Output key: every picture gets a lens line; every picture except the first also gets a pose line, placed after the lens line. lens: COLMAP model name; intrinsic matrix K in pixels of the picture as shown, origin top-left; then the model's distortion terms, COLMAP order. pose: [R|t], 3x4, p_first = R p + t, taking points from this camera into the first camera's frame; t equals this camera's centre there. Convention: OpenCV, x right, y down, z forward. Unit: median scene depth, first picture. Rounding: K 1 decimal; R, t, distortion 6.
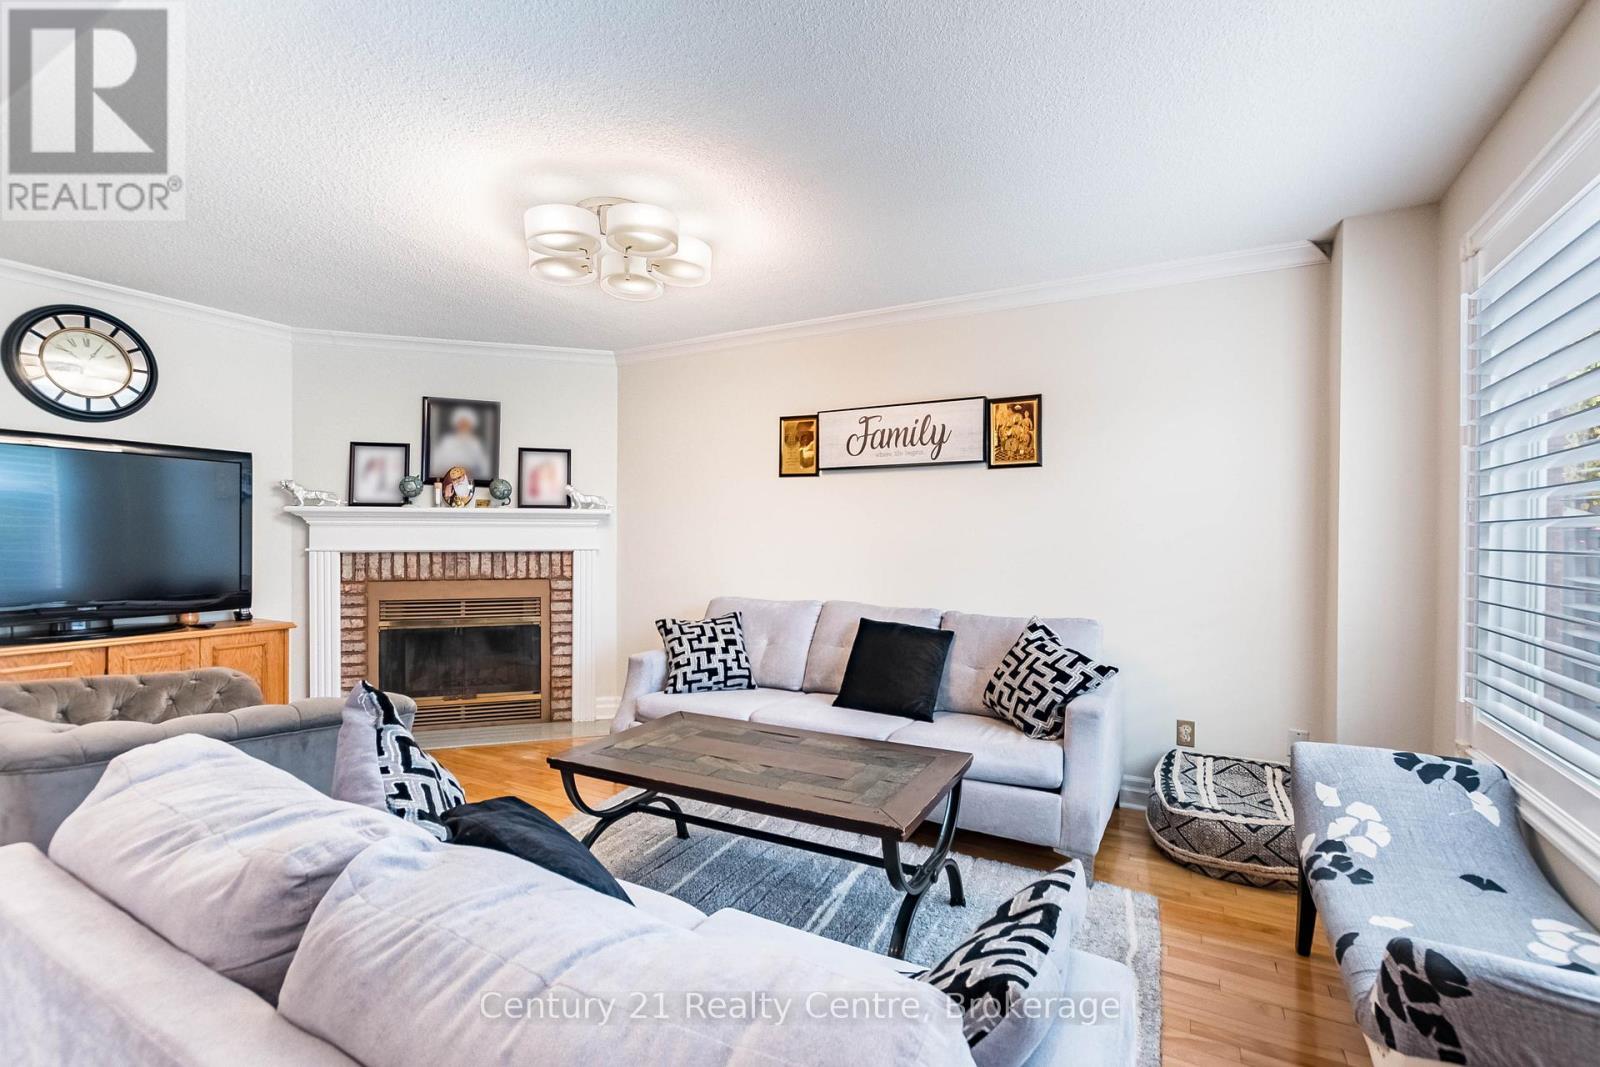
lens RADIAL K [[723.9, 0, 807.5], [0, 723.9, 540.2], [0, 0, 1]] dist [0.014261, 0.000145]
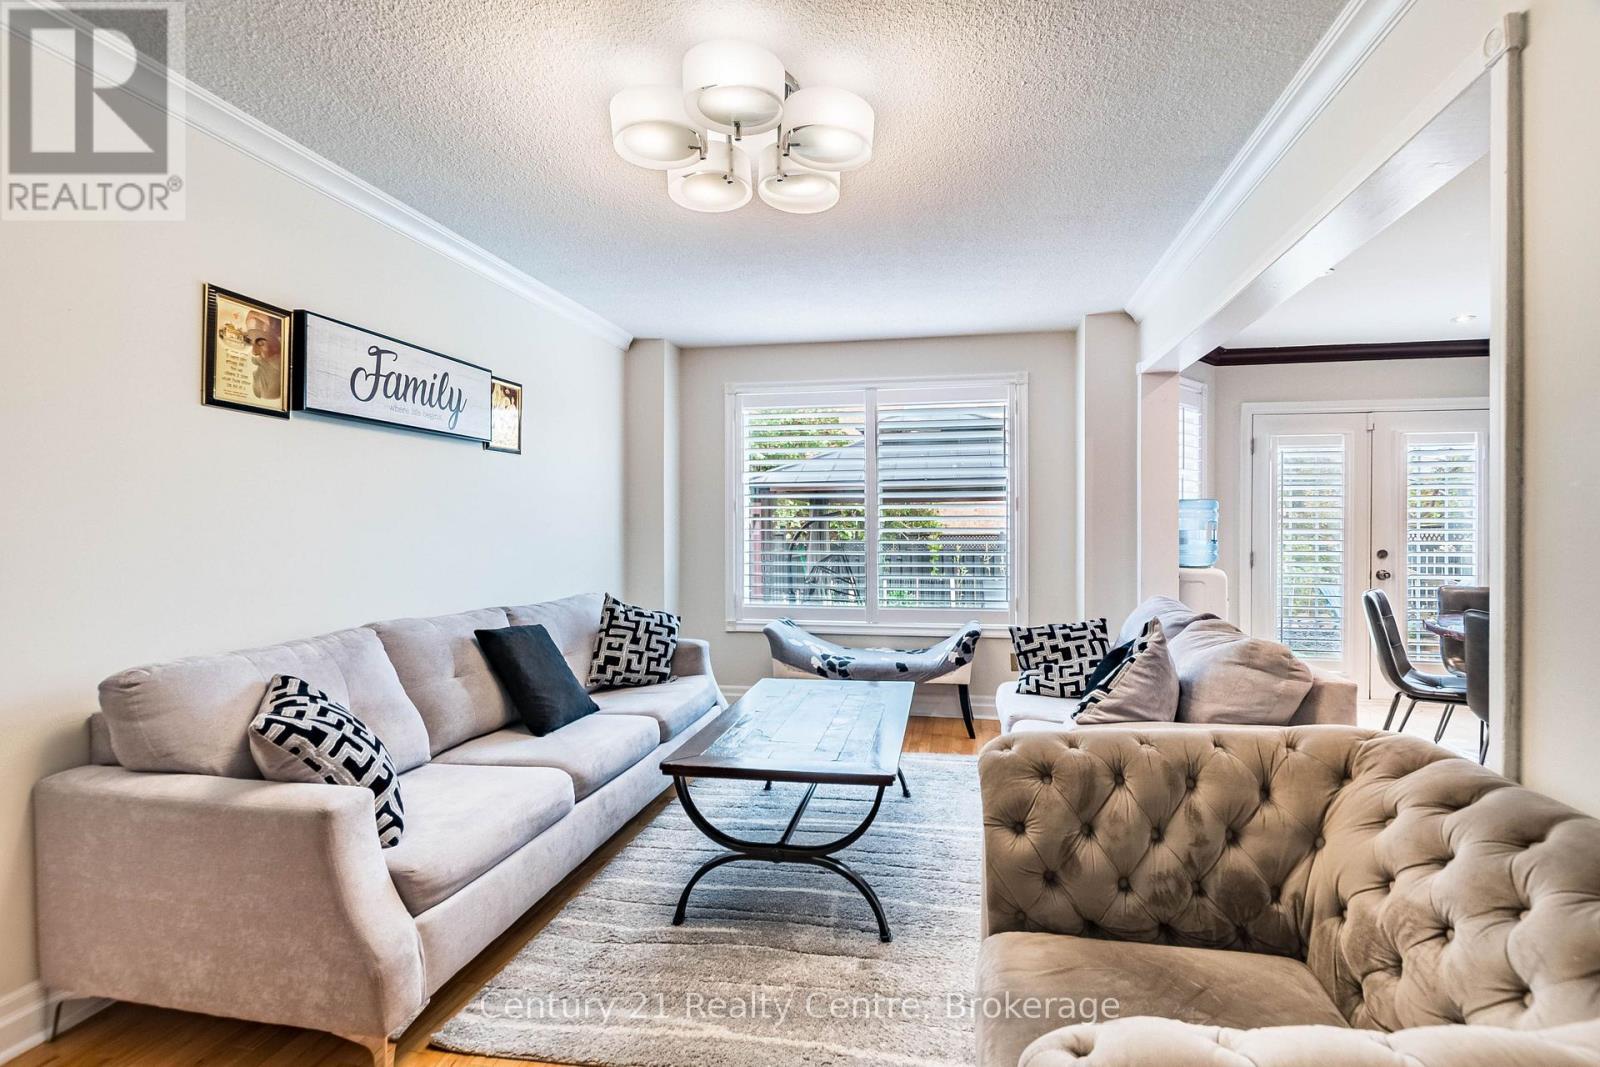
lens RADIAL K [[723.9, 0, 807.5], [0, 723.9, 540.2], [0, 0, 1]] dist [0.014261, 0.000145]
pose [[-0.290398, -0.024391, 0.956595, -0.730088], [0.004540, 0.999629, 0.026866, -0.006752], [-0.956895, 0.012145, -0.290180, 0.857662]]
